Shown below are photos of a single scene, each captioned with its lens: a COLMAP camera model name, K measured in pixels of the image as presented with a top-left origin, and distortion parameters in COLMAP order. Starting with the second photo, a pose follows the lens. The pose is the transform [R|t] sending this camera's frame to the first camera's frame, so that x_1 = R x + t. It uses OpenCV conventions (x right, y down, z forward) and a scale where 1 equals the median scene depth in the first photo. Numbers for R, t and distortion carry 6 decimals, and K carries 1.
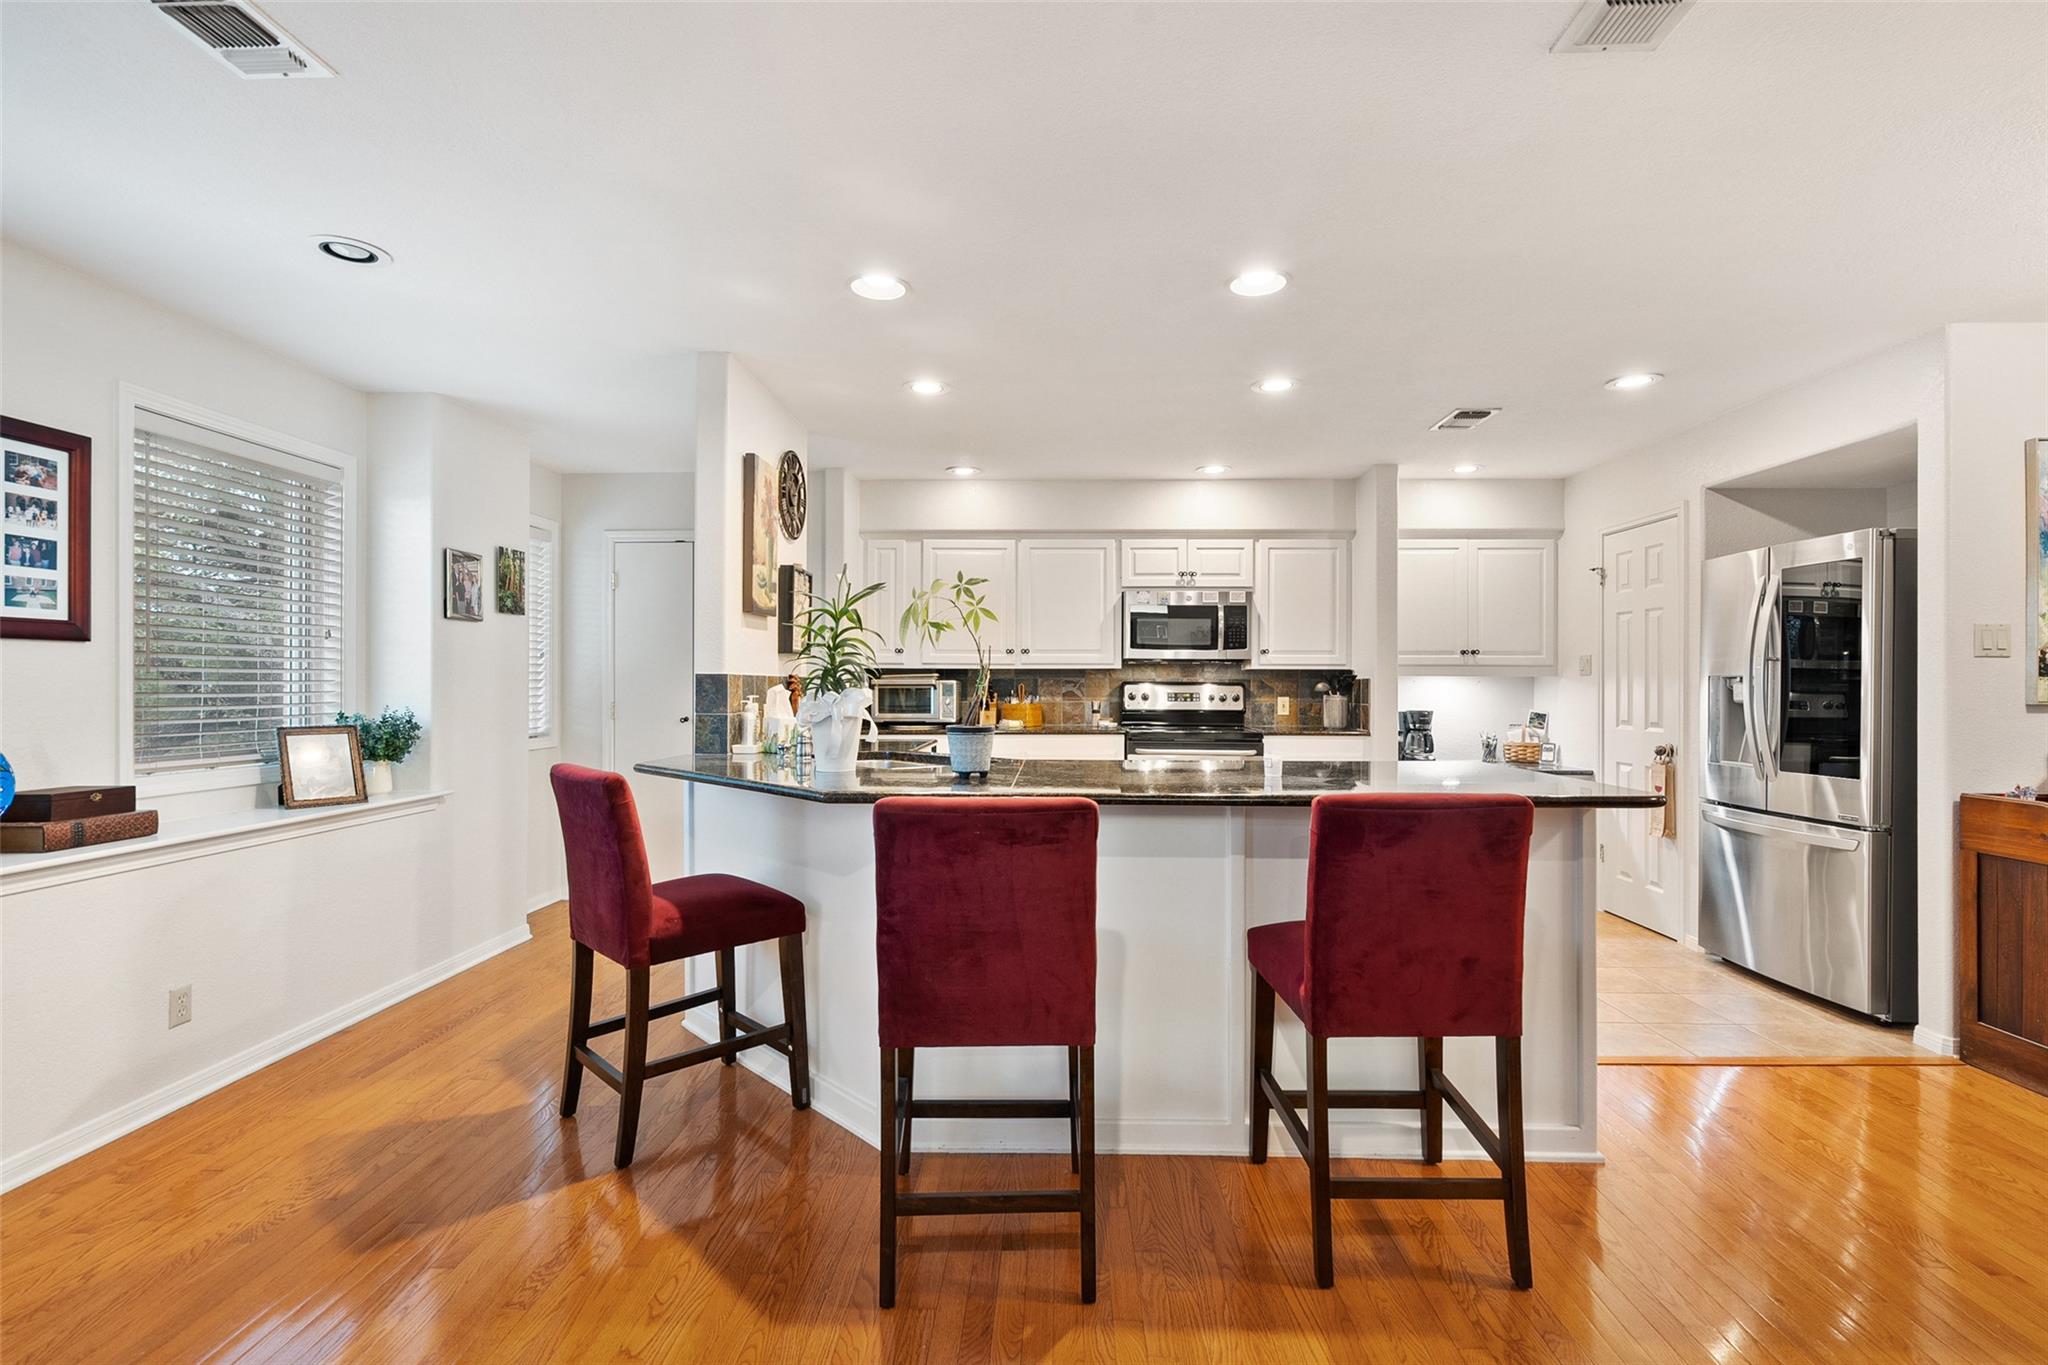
lens RADIAL K [[947.1, 0, 1026.9], [0, 947.1, 684.5], [0, 0, 1]] dist [-0.002959, 0.003344]
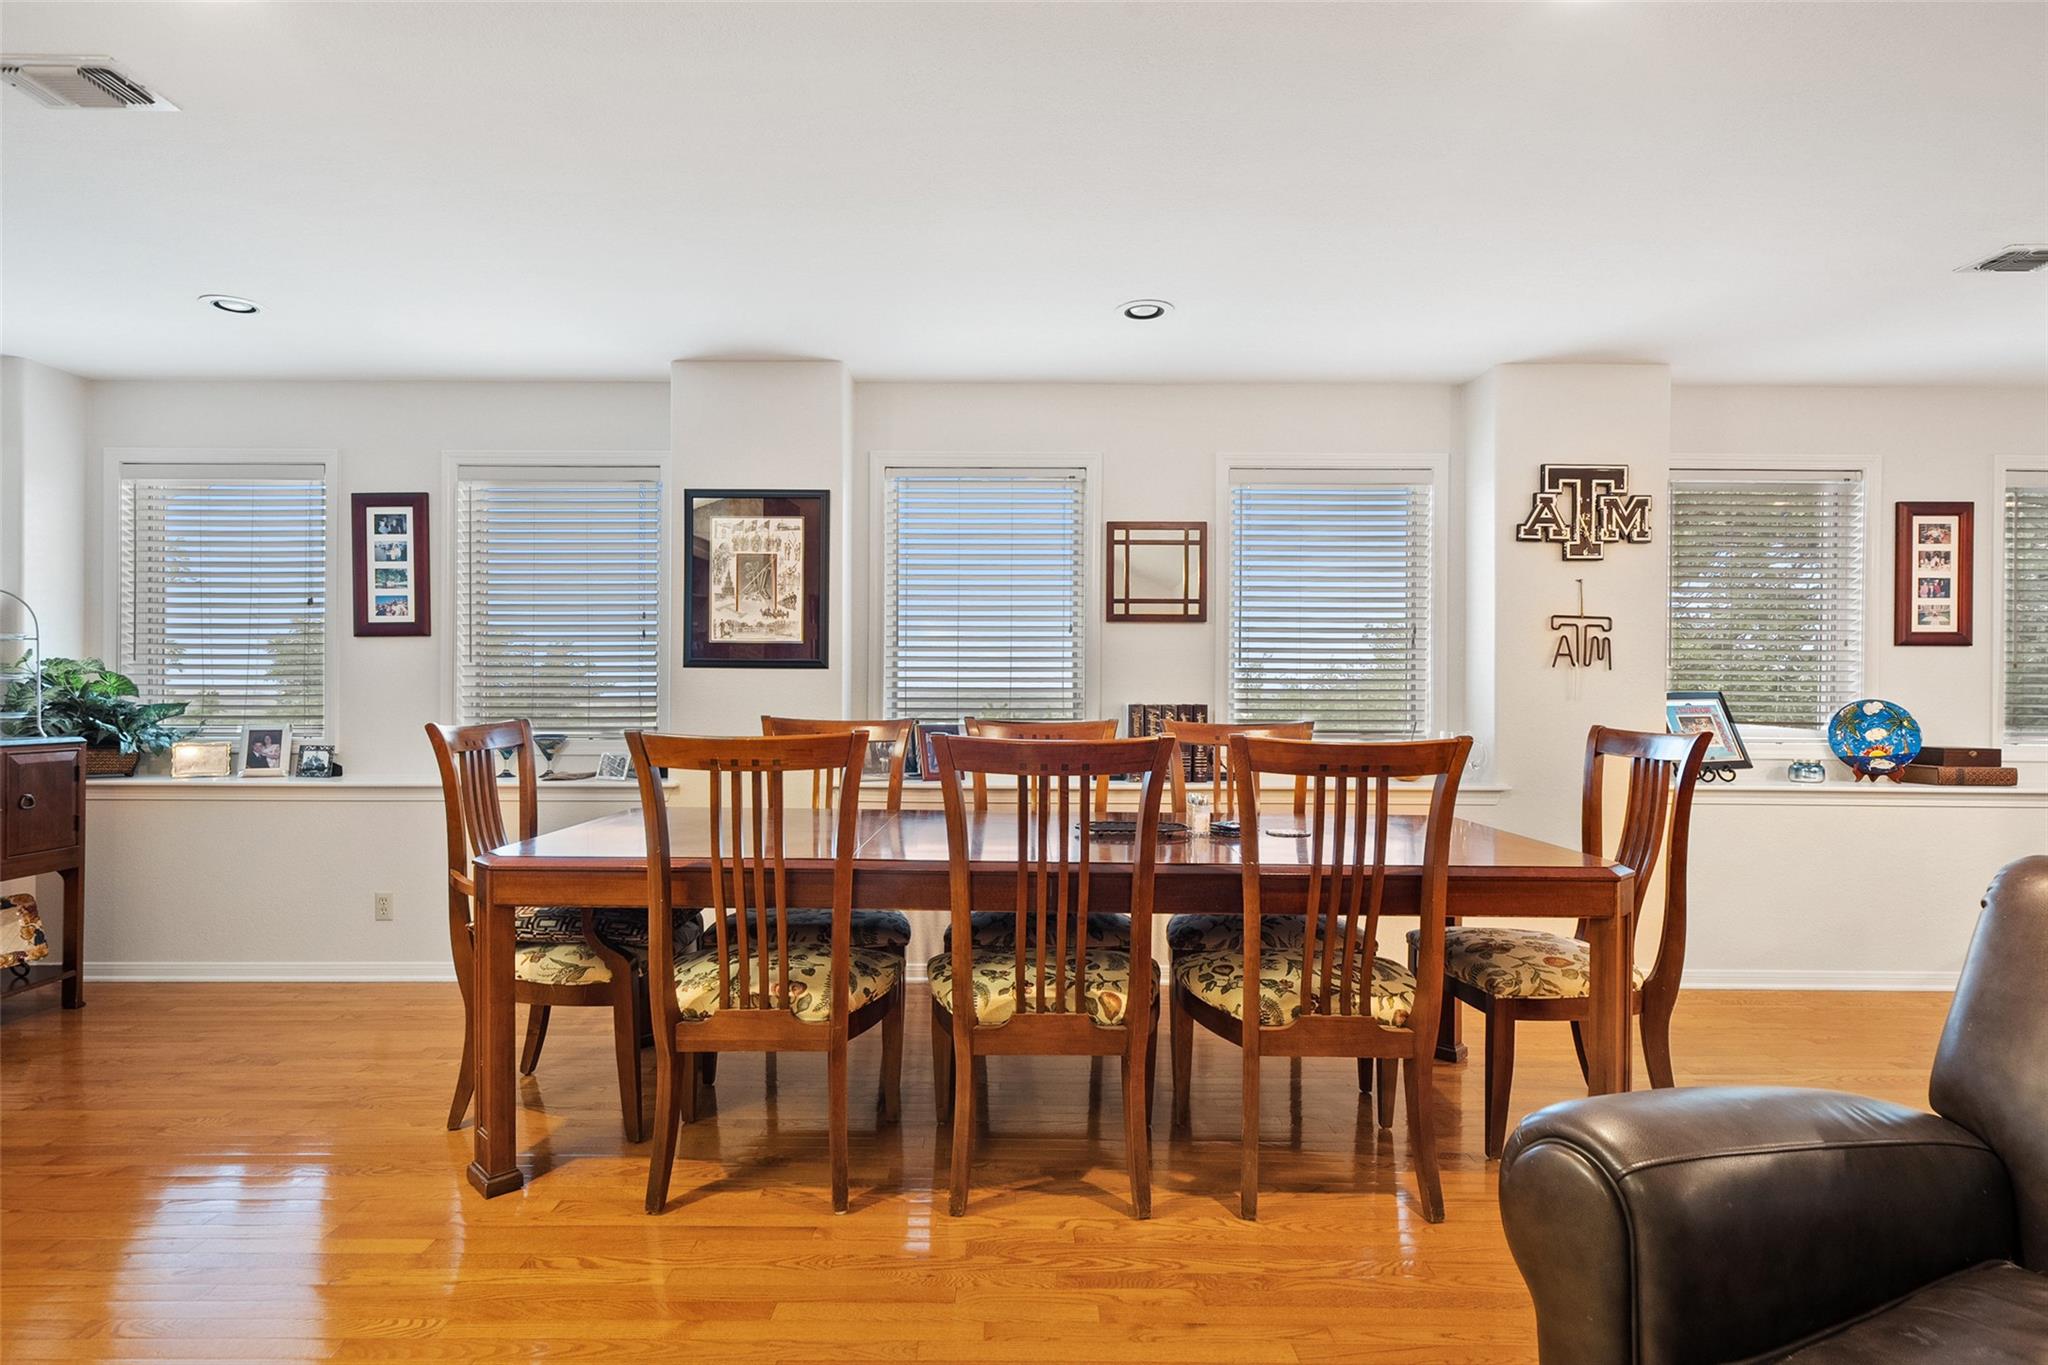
lens RADIAL K [[1075.1, 0, 1009.8], [0, 1075.1, 687.8], [0, 0, 1]] dist [0.005937, 0.000515]
pose [[0.019819, -0.005775, -0.999787, 0.602232], [-0.008711, 0.999944, -0.005949, 0.039651], [0.999766, 0.008828, 0.019767, -0.473893]]
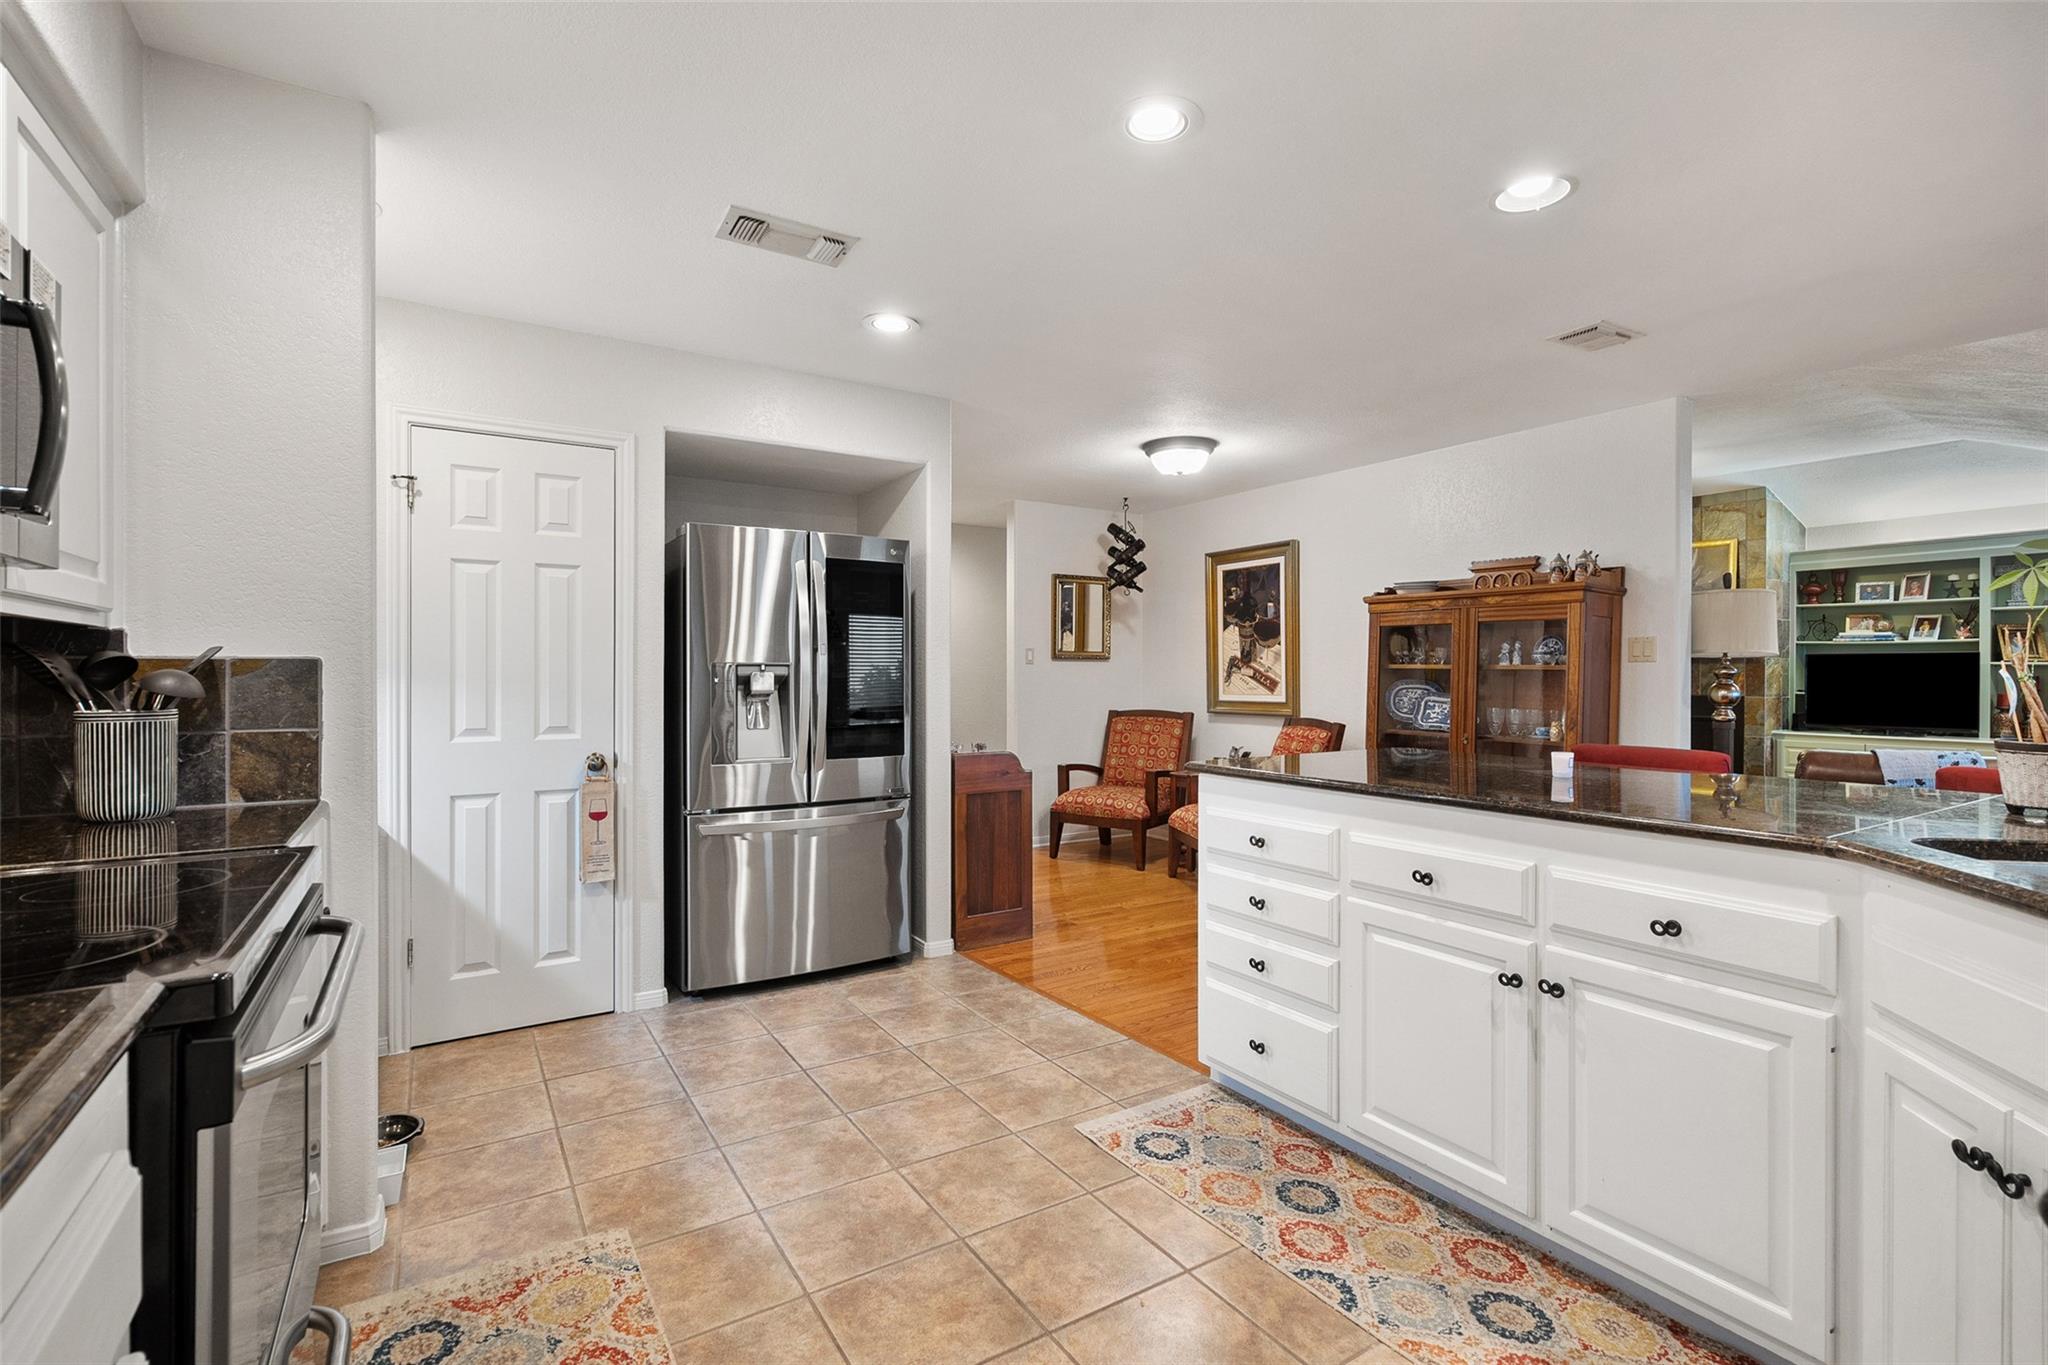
lens RADIAL K [[947.1, 0, 1030.6], [0, 947.1, 679.0], [0, 0, 1]] dist [-0.002959, 0.003344]
pose [[-0.560607, -0.009294, 0.828030, -0.203424], [-0.002413, 0.999951, 0.009590, -0.004724], [-0.828078, 0.003378, -0.560602, 1.872062]]
